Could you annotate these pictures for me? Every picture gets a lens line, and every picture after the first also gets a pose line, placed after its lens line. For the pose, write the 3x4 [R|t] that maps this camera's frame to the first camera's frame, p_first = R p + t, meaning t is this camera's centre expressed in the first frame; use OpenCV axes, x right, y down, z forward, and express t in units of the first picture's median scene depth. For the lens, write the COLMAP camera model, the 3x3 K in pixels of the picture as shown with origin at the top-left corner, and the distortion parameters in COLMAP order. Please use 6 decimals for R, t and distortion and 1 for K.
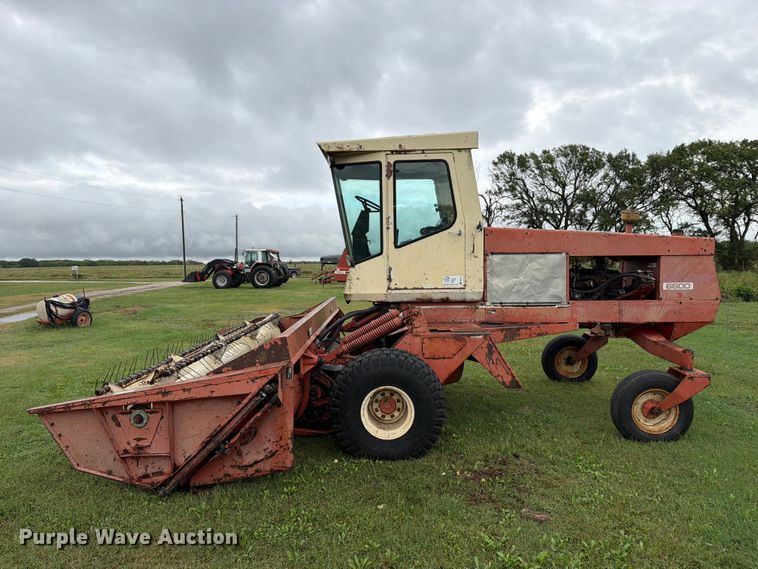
lens RADIAL K [[540.2, 0, 363.1], [0, 540.2, 279.6], [0, 0, 1]] dist [0.008925, -0.024852]
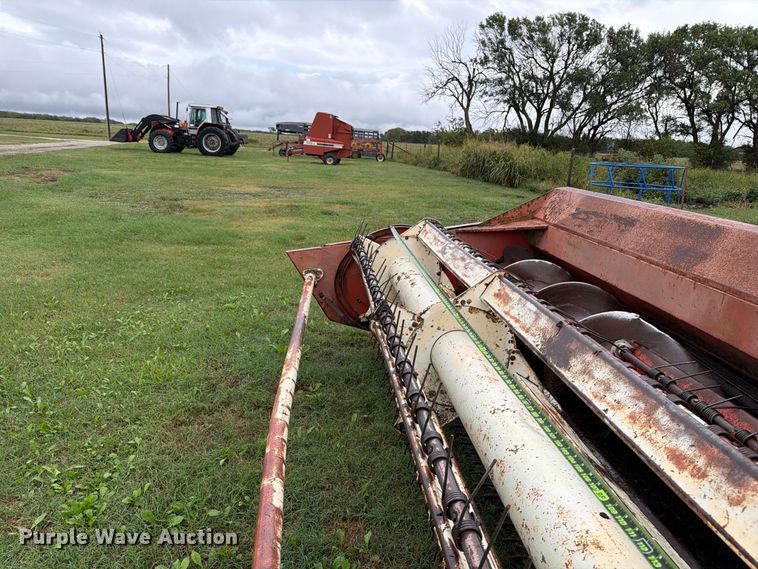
lens RADIAL K [[540.2, 0, 368.3], [0, 540.2, 282.4], [0, 0, 1]] dist [0.008925, -0.024852]
pose [[0.989778, 0.036449, 0.137882, -0.043236], [-0.066840, 0.972592, 0.222705, 0.003271], [-0.125986, -0.229645, 0.965086, 0.096011]]
